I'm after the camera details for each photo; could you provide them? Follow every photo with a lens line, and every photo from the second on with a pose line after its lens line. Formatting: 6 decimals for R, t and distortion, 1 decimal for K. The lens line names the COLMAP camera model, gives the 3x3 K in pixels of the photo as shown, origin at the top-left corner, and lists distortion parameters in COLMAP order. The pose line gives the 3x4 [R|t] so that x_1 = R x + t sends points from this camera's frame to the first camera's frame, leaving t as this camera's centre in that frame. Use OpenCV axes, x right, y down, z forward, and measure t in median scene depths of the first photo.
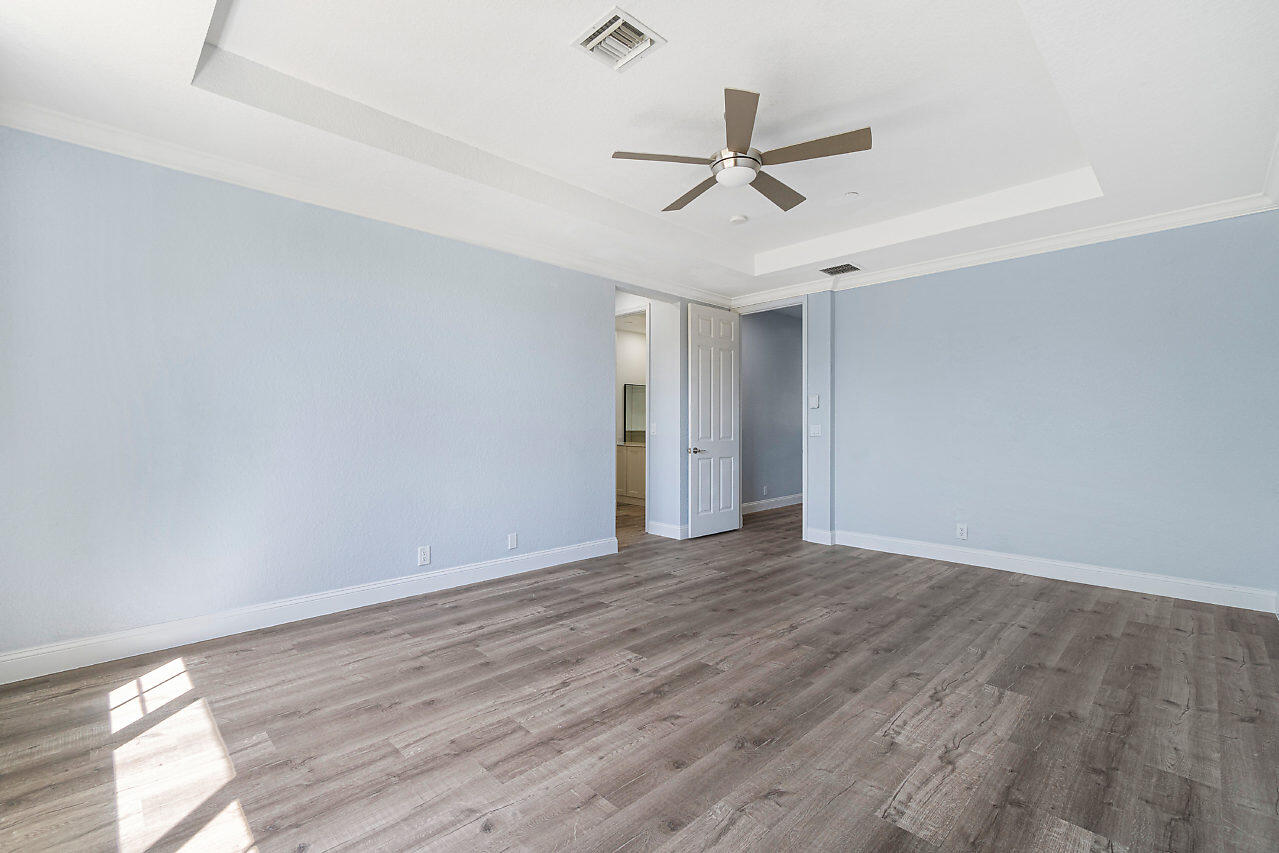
lens RADIAL K [[548.5, 0, 644.5], [0, 548.5, 420.7], [0, 0, 1]] dist [-0.008793, 0.003611]
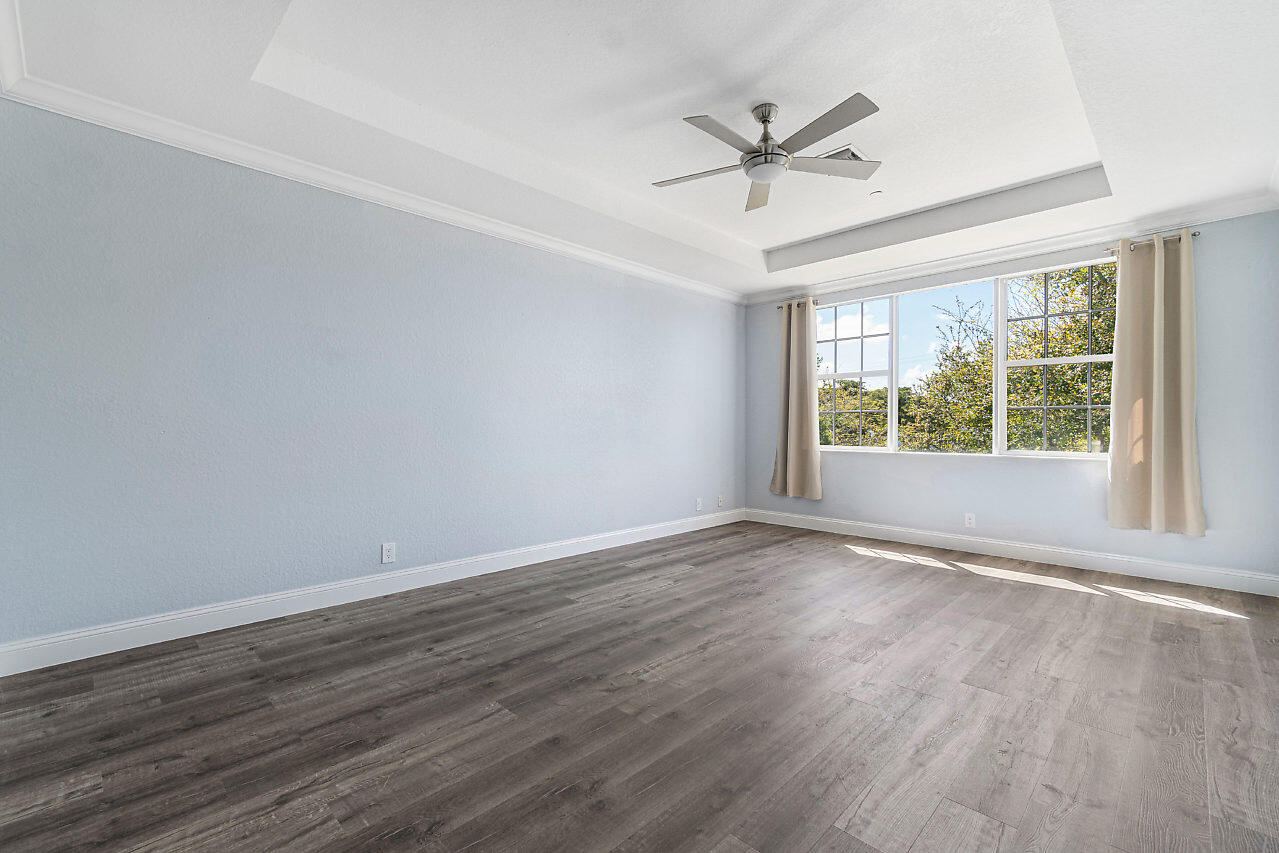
lens RADIAL K [[548.5, 0, 637.1], [0, 548.5, 423.8], [0, 0, 1]] dist [-0.008793, 0.003611]
pose [[-0.999991, -0.003474, -0.002603, 0.389008], [-0.003421, 0.999793, -0.020036, 0.046490], [0.002672, -0.020027, -0.999796, 1.919048]]
